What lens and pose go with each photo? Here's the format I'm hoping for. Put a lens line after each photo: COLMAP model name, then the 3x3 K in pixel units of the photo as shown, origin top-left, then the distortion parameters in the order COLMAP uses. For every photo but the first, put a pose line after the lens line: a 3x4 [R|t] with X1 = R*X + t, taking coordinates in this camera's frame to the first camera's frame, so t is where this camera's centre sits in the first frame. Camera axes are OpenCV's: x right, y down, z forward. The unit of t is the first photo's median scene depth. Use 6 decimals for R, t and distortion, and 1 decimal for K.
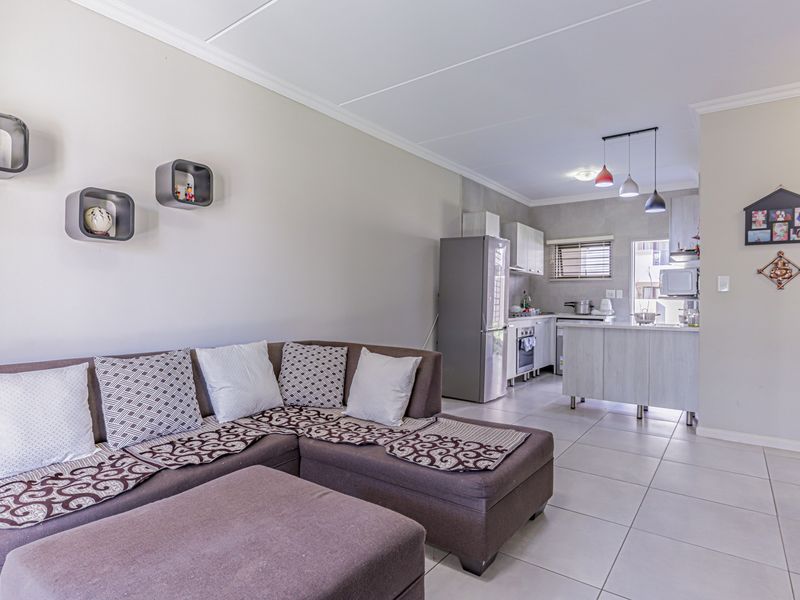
lens RADIAL K [[448.5, 0, 404.2], [0, 448.5, 294.8], [0, 0, 1]] dist [-0.006808, 0.001380]
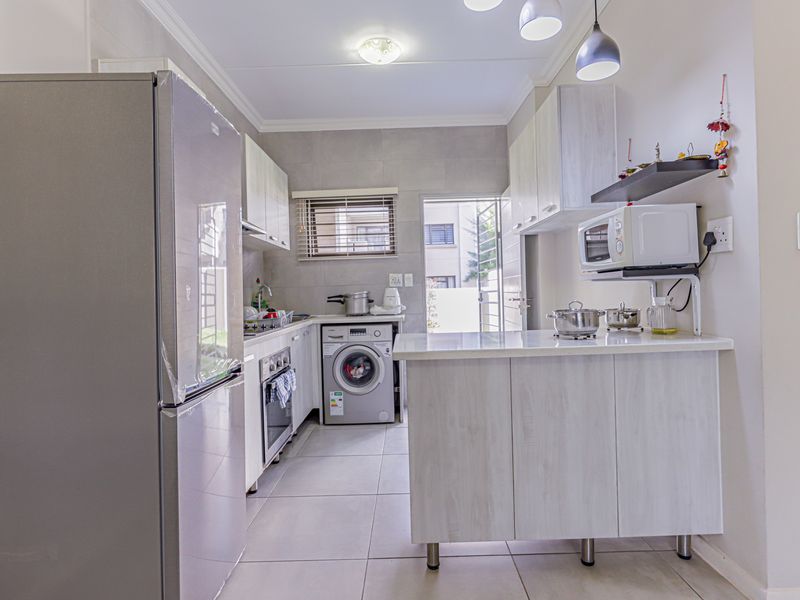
lens RADIAL K [[448.5, 0, 404.2], [0, 448.5, 294.8], [0, 0, 1]] dist [-0.006808, 0.001380]
pose [[0.806023, -0.040152, 0.590520, 0.092304], [0.034182, 0.999189, 0.021284, 0.005870], [-0.590896, 0.003030, 0.806742, 0.476153]]
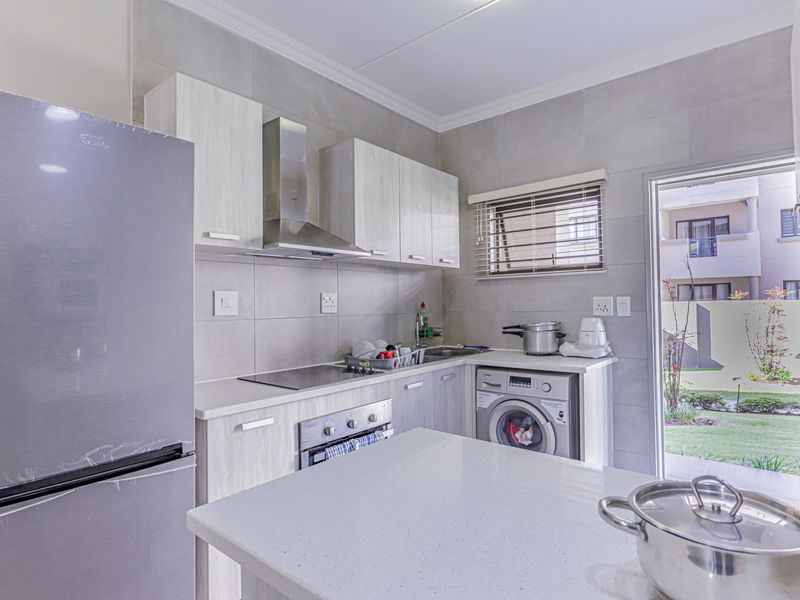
lens RADIAL K [[448.5, 0, 404.2], [0, 448.5, 294.8], [0, 0, 1]] dist [-0.006808, 0.001380]
pose [[0.997904, -0.028777, -0.057955, 0.293800], [0.028119, 0.999531, -0.012139, -0.012725], [0.058277, 0.010484, 0.998245, 0.556048]]
